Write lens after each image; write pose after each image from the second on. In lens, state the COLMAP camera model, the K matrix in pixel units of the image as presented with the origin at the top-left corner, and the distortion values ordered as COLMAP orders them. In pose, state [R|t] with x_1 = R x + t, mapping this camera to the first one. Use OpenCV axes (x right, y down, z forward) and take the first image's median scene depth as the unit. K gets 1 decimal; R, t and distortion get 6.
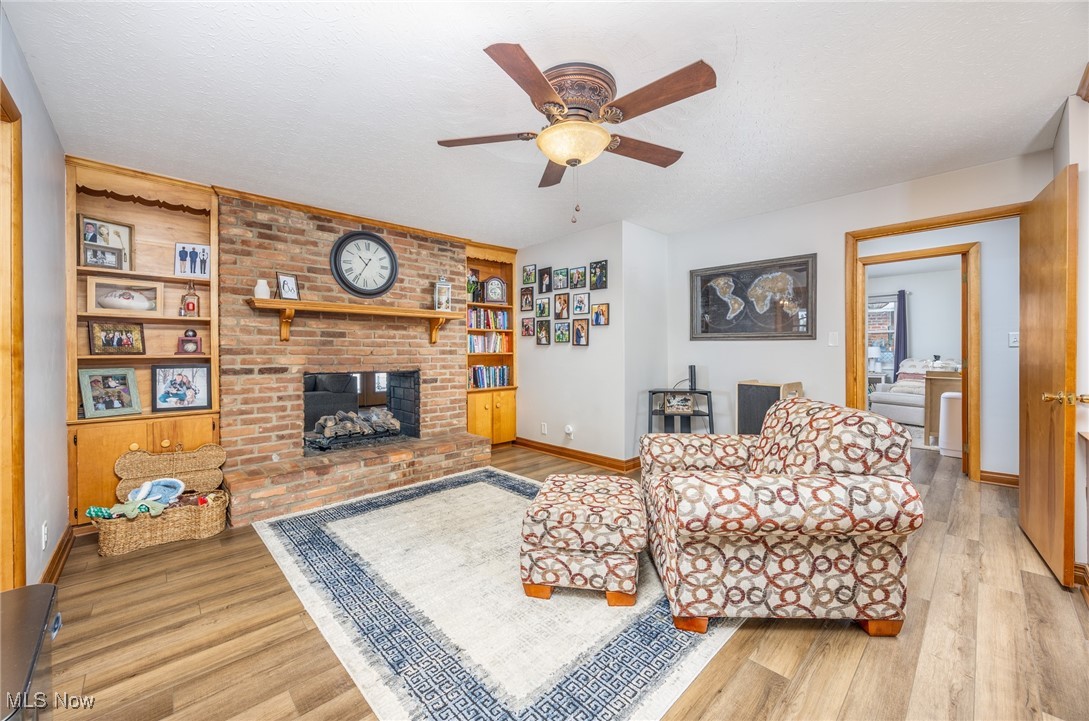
lens RADIAL K [[417.8, 0, 547.1], [0, 417.8, 354.0], [0, 0, 1]] dist [-0.006721, 0.000018]
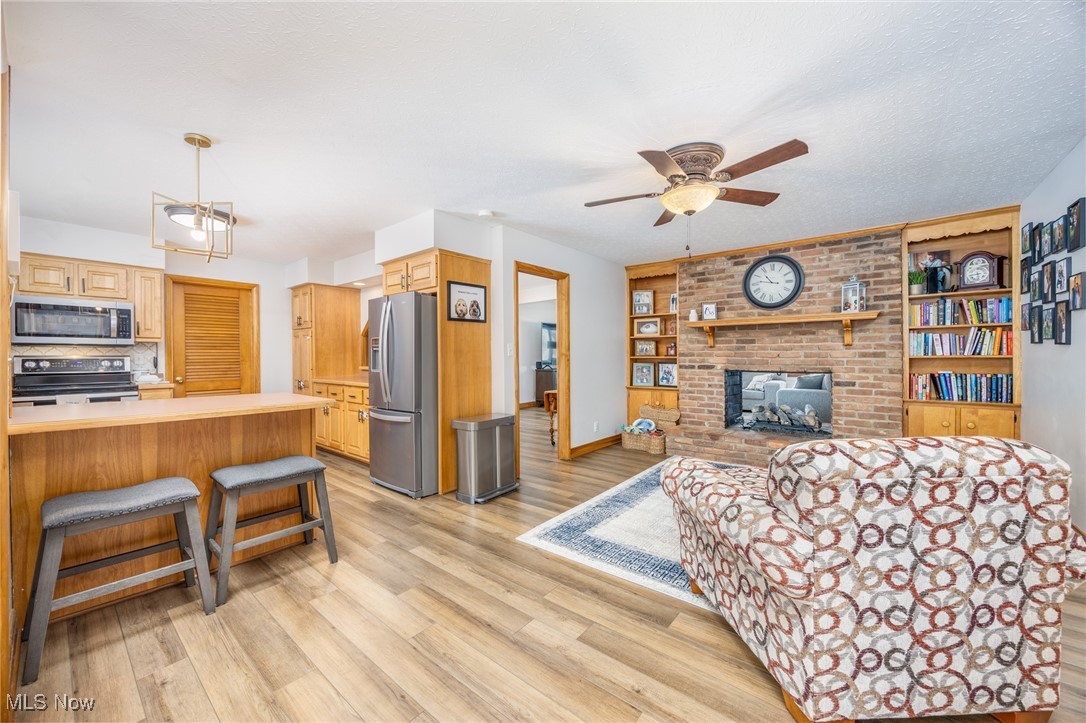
lens RADIAL K [[414.0, 0, 543.0], [0, 414.0, 361.5], [0, 0, 1]] dist [-0.000165, 0.000081]
pose [[0.121030, 0.017741, -0.992490, 0.697445], [-0.000762, 0.999842, 0.017779, -0.006482], [0.992649, -0.001395, 0.121024, 0.200788]]
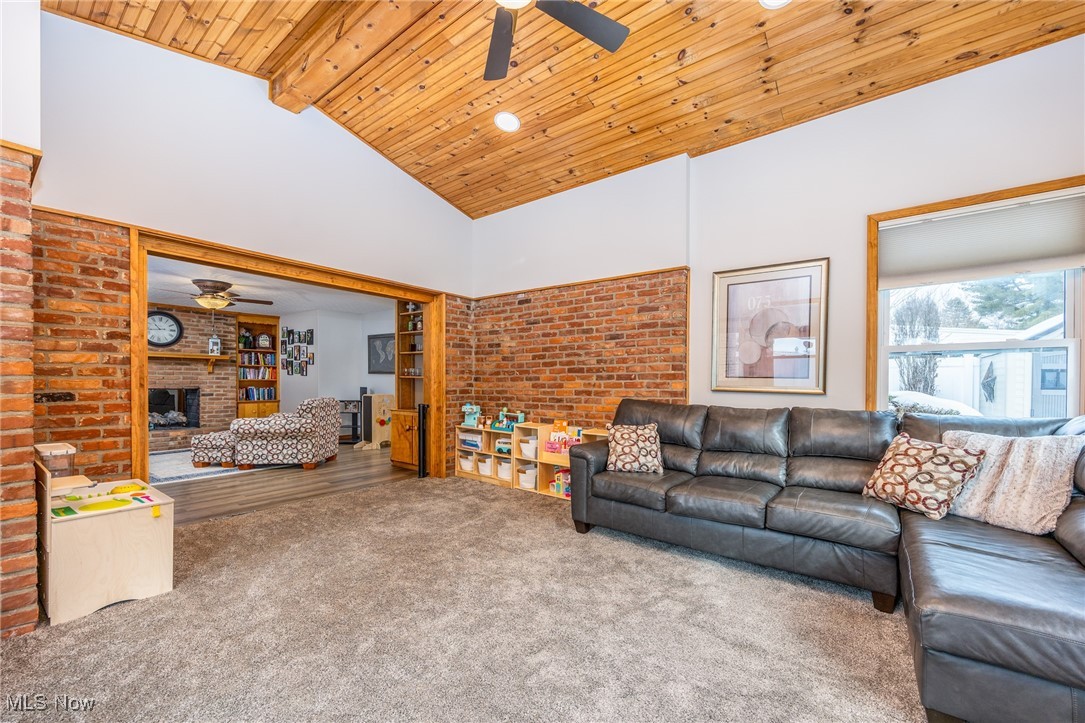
lens RADIAL K [[424.7, 0, 542.1], [0, 424.7, 385.9], [0, 0, 1]] dist [0.000153, 0.000100]
pose [[0.985330, 0.009309, 0.170405, 0.907153], [-0.009868, 0.999948, 0.002435, 0.010677], [-0.170373, -0.004081, 0.985371, -1.120608]]
